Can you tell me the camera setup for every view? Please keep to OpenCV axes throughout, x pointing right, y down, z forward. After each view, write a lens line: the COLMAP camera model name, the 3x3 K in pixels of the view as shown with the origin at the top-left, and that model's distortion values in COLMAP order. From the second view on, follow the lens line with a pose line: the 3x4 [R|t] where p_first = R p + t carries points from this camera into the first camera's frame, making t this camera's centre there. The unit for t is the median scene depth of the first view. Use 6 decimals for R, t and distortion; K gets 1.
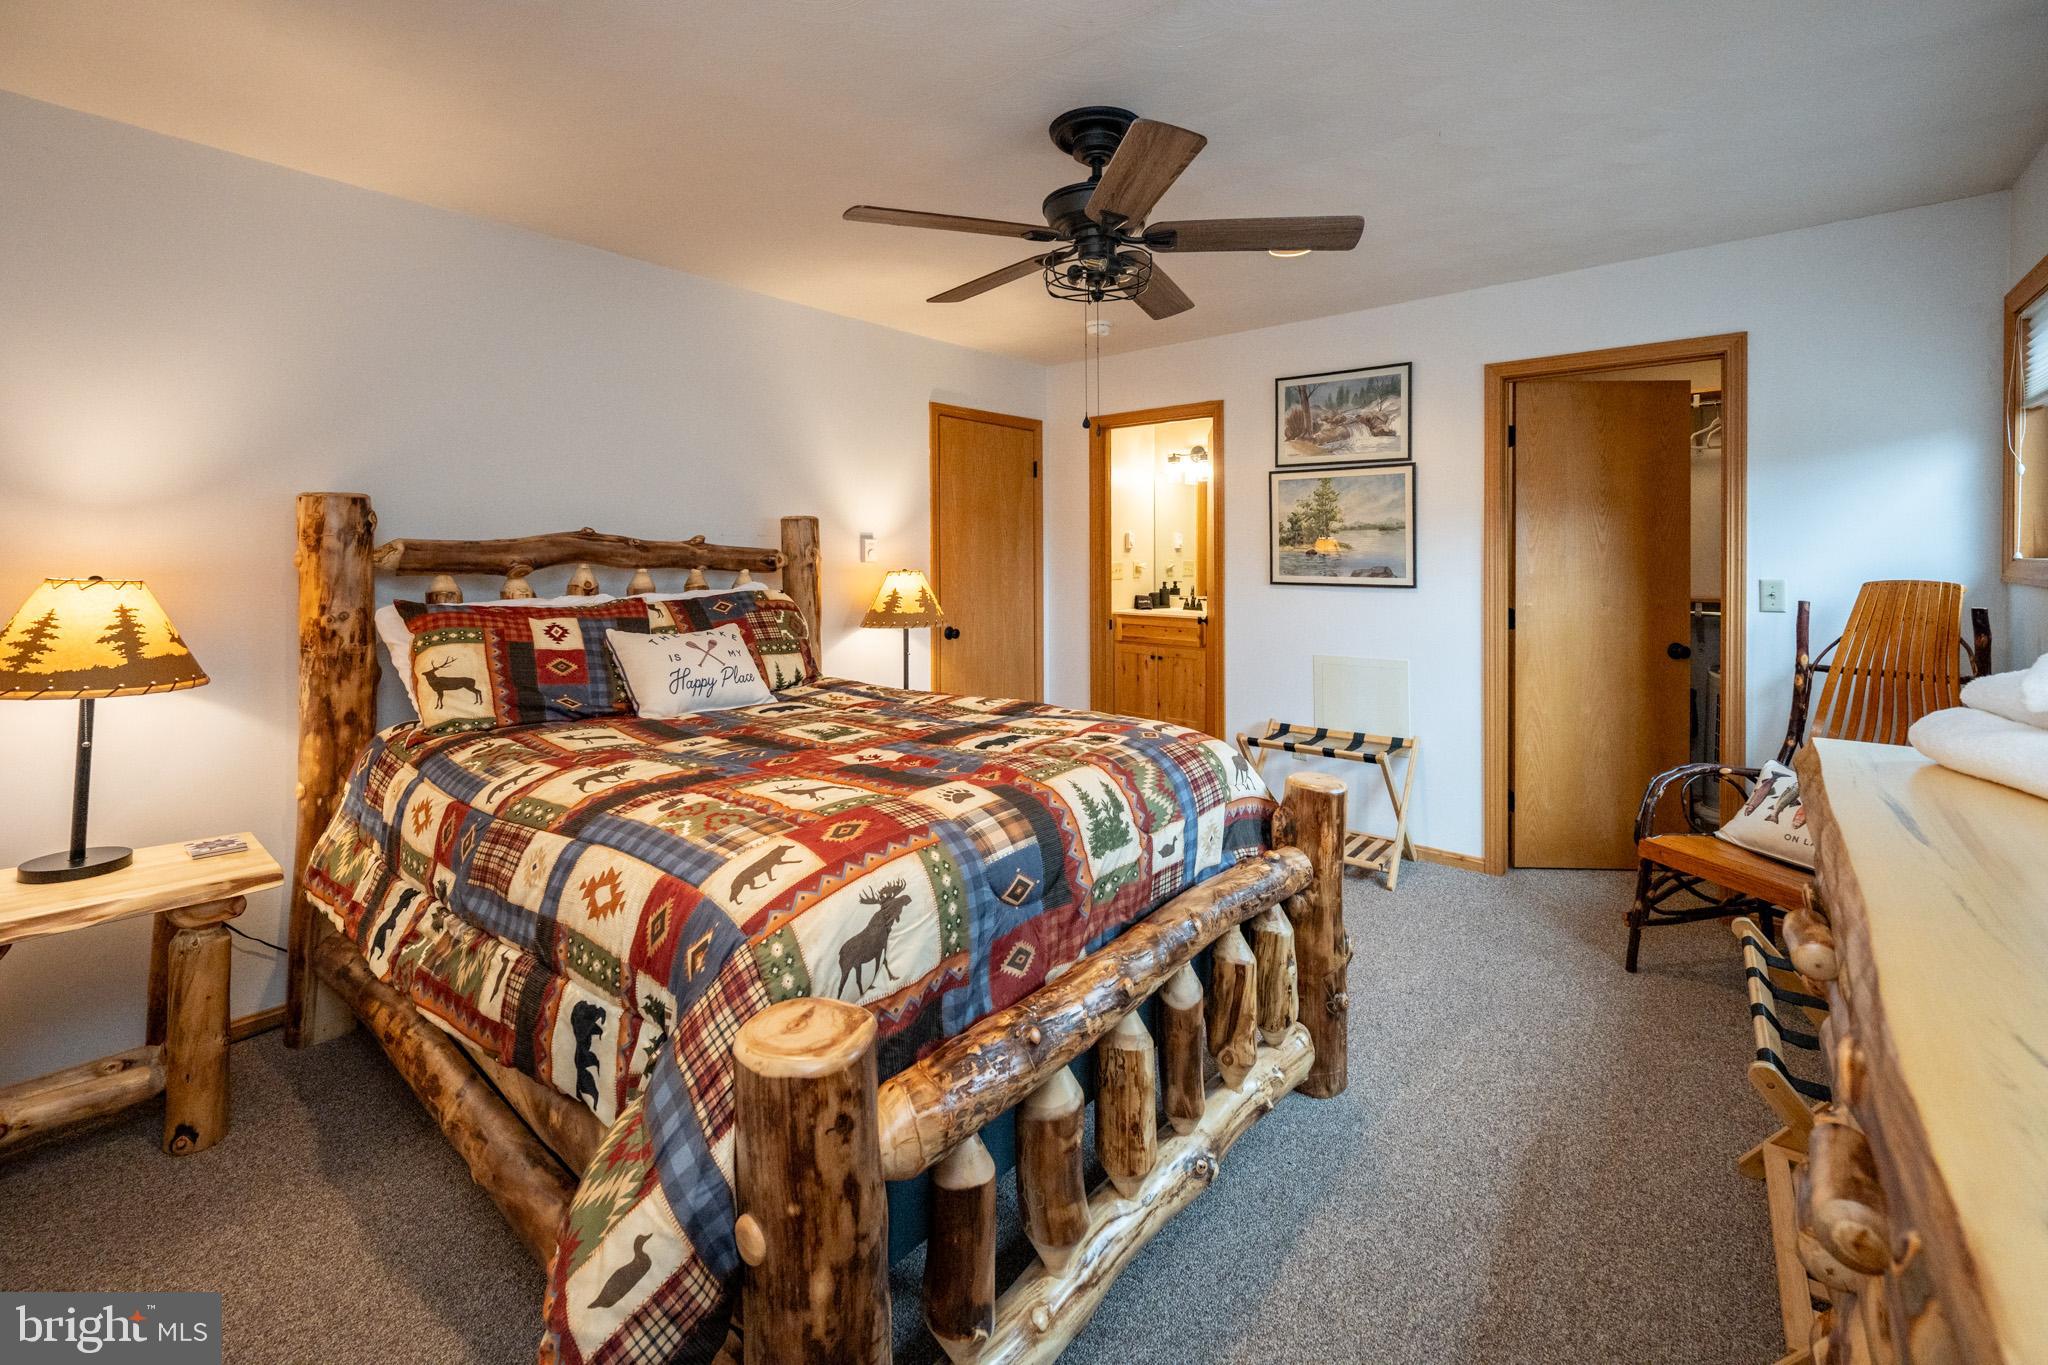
lens RADIAL K [[838.2, 0, 1029.3], [0, 838.2, 550.0], [0, 0, 1]] dist [-0.013611, -0.000036]
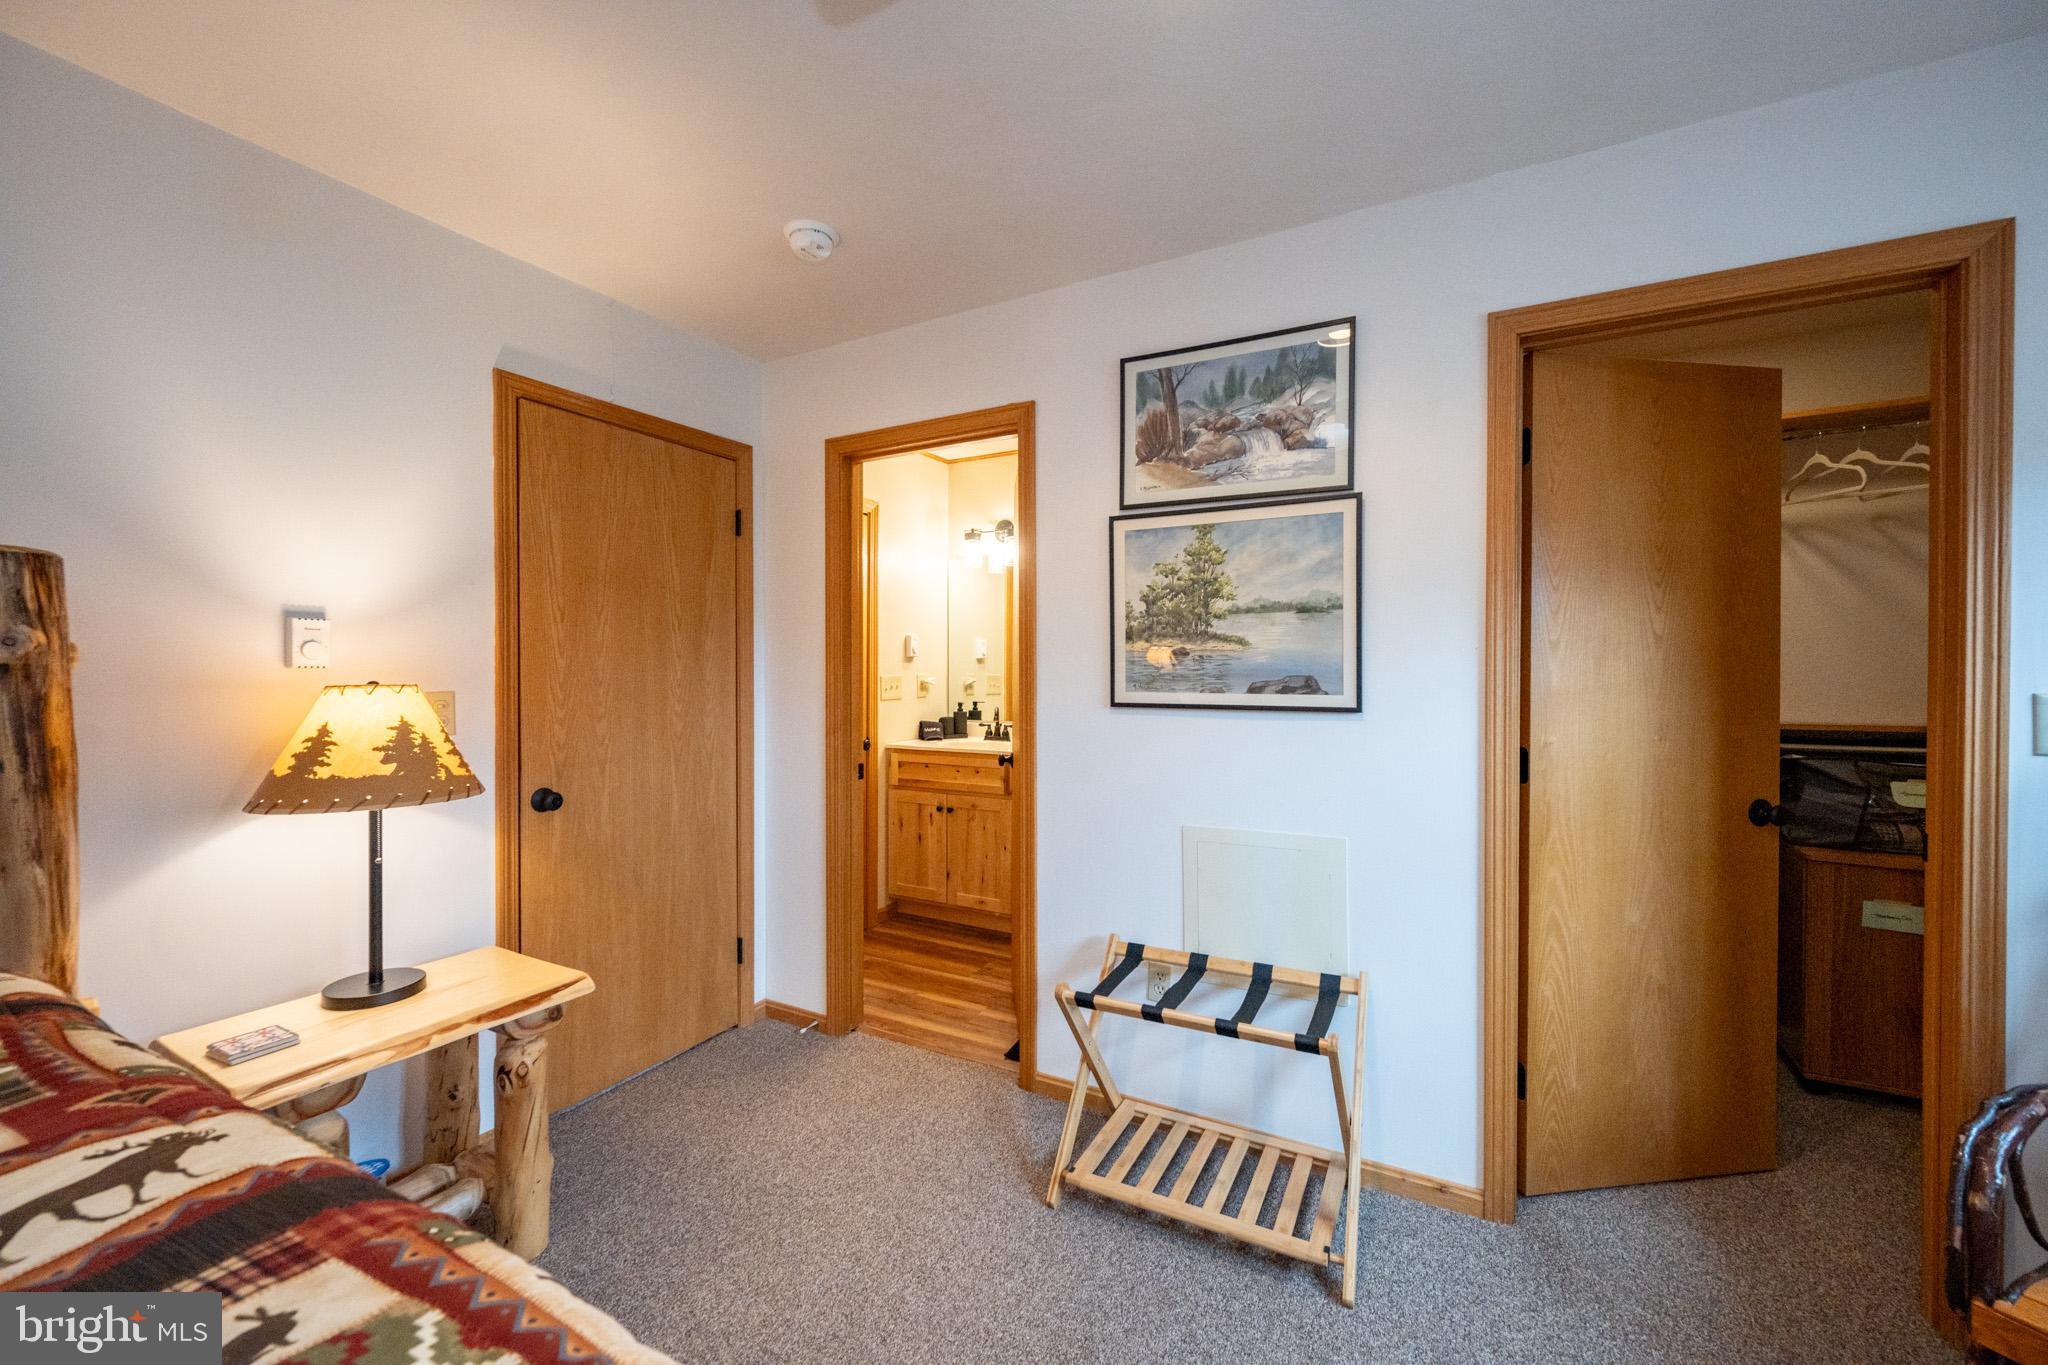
lens RADIAL K [[805.9, 0, 1017.8], [0, 805.9, 685.3], [0, 0, 1]] dist [-0.001715, 0.000084]
pose [[0.980505, -0.002396, 0.196480, 0.116661], [-0.001123, 0.999841, 0.017797, 0.016330], [-0.196491, -0.017671, 0.980346, 0.476734]]
